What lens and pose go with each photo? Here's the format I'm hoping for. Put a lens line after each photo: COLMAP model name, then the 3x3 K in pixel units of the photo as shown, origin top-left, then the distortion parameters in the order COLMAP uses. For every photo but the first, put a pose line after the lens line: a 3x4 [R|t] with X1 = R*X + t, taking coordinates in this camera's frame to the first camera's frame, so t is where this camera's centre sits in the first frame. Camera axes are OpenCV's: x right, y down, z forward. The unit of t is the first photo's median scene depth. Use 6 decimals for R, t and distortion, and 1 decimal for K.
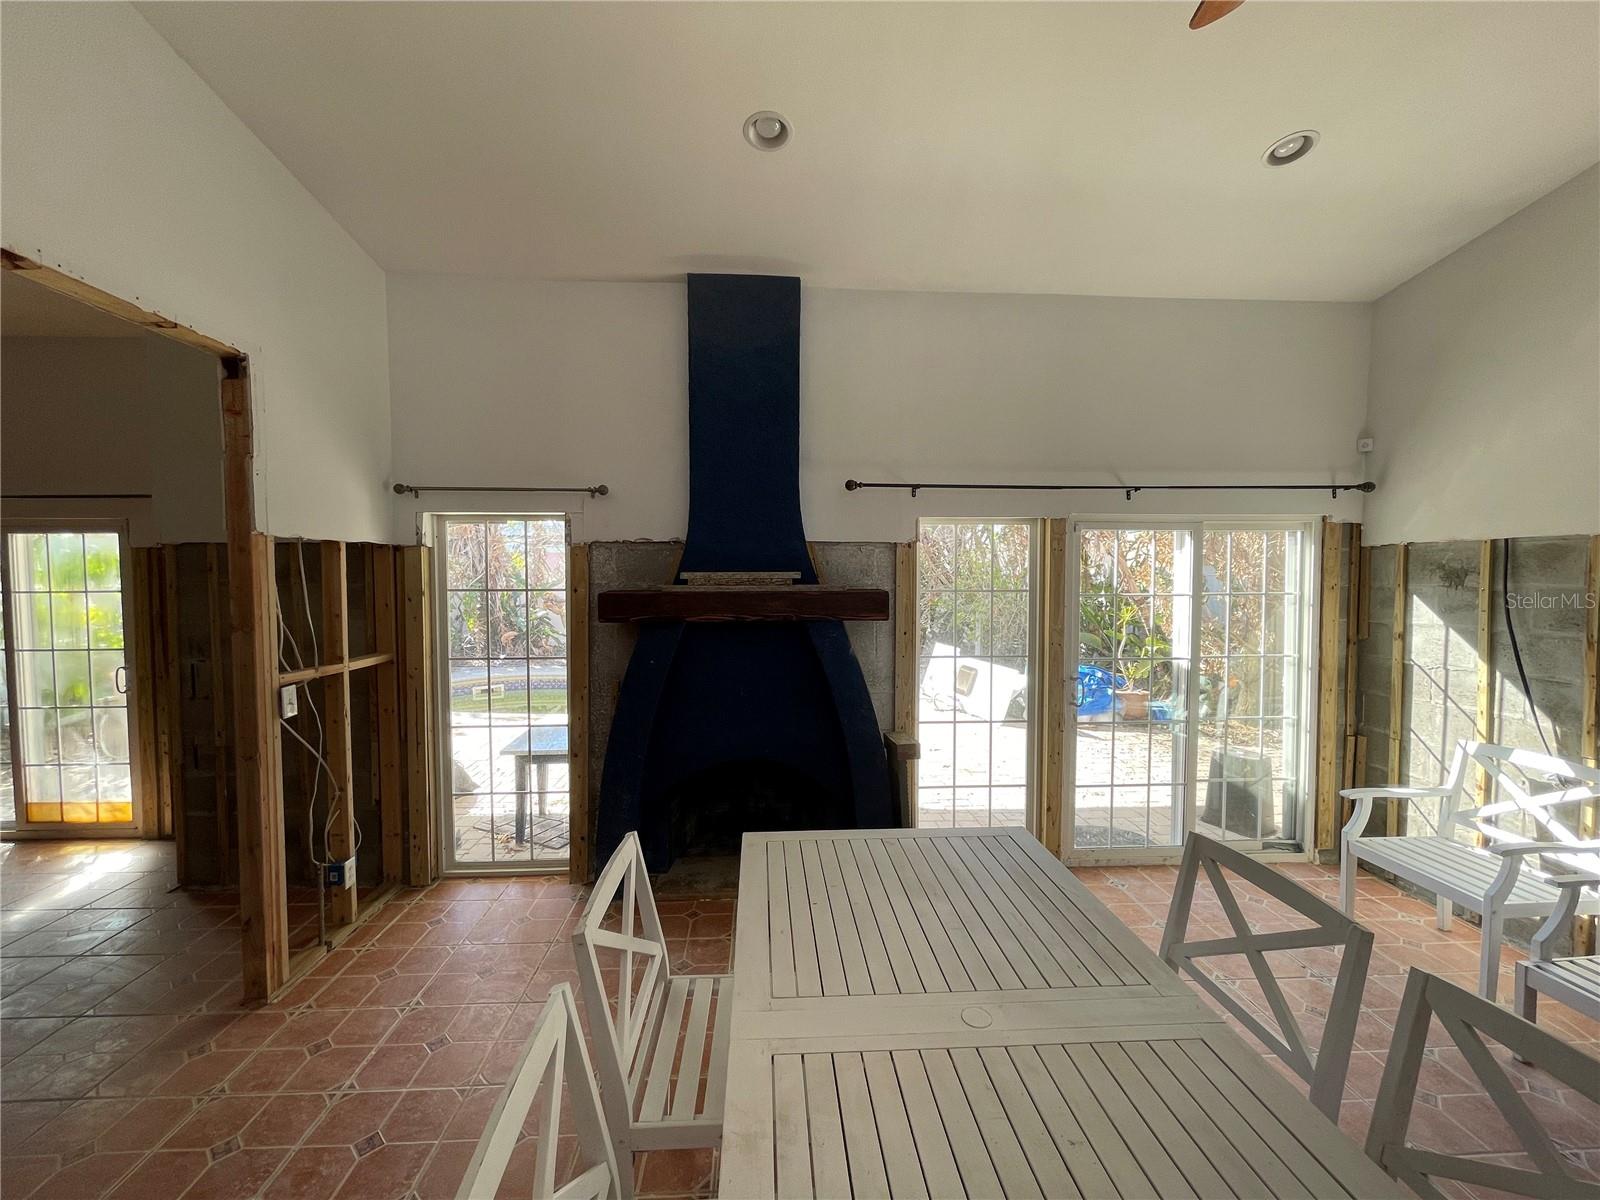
lens RADIAL K [[681.8, 0, 800.0], [0, 681.8, 600.0], [0, 0, 1]] dist [-0.002292, -0.000215]
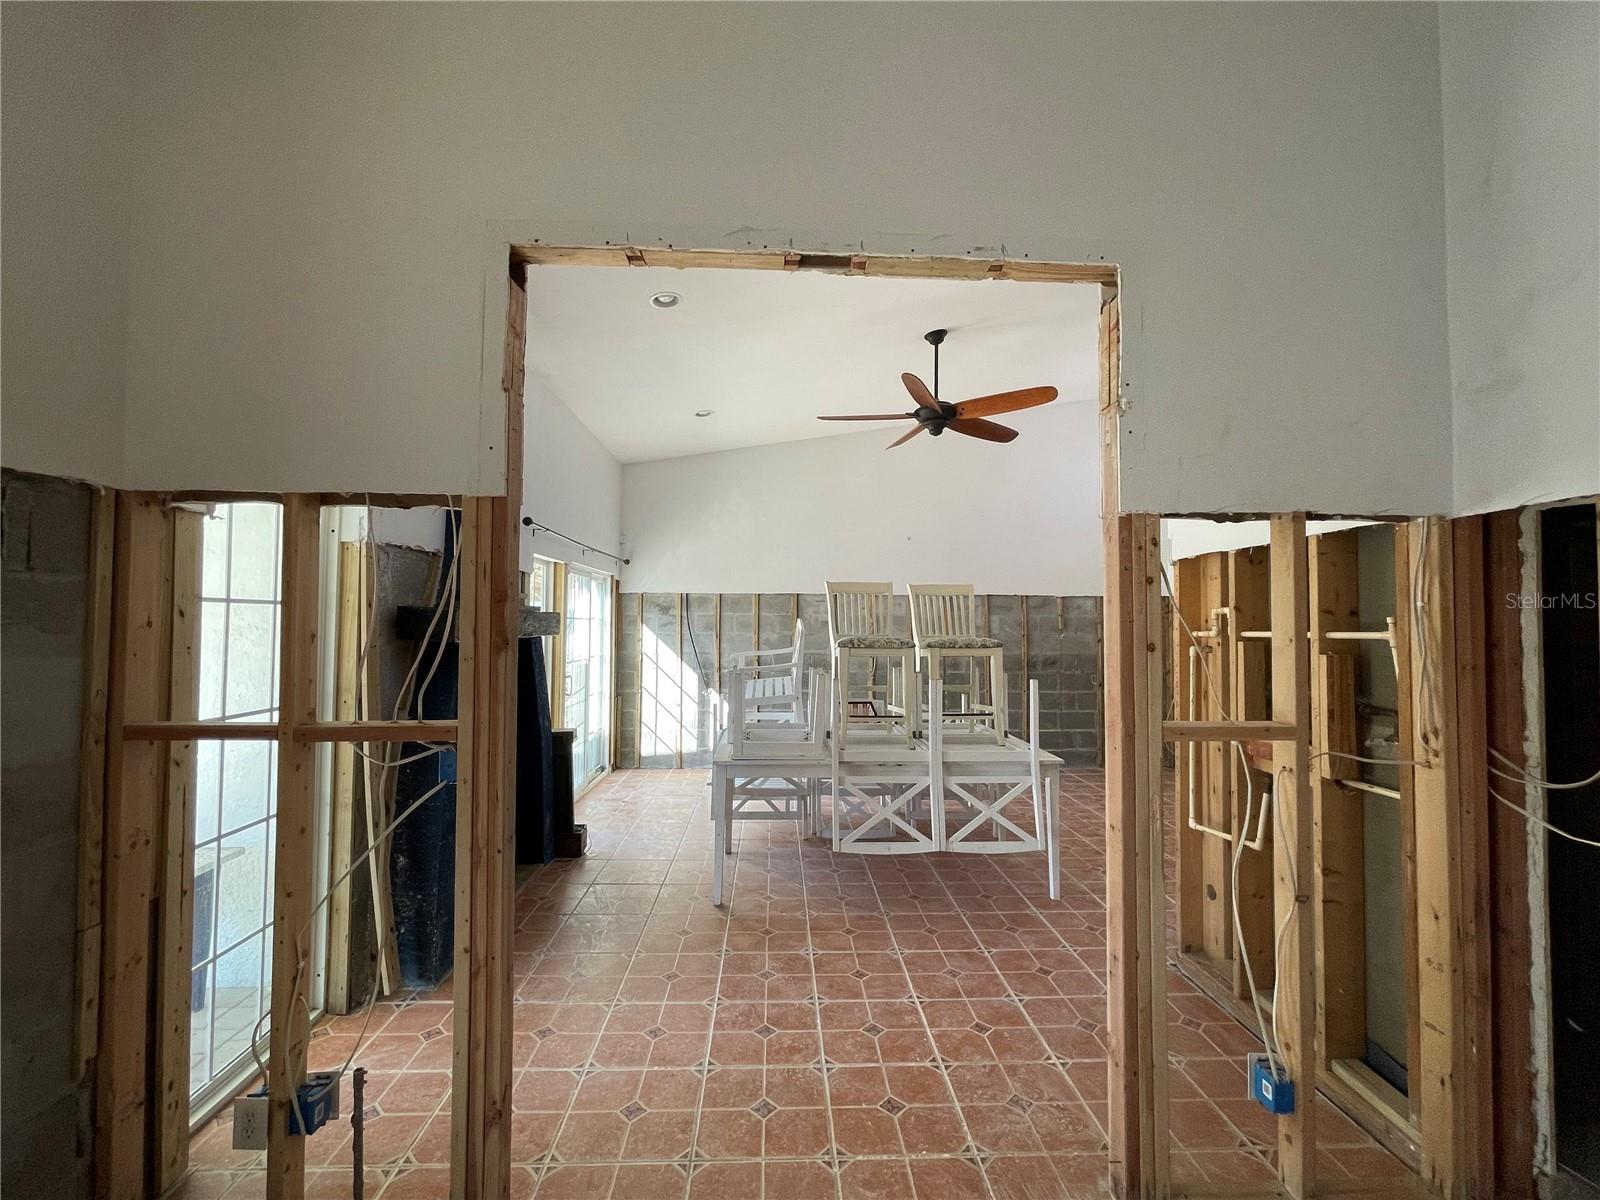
lens RADIAL K [[681.8, 0, 800.0], [0, 681.8, 600.0], [0, 0, 1]] dist [-0.002292, -0.000215]
pose [[0.011761, 0.036149, 0.999277, -1.244707], [0.036350, 0.998670, -0.036555, 0.030954], [-0.999270, 0.036754, 0.010432, 0.580415]]
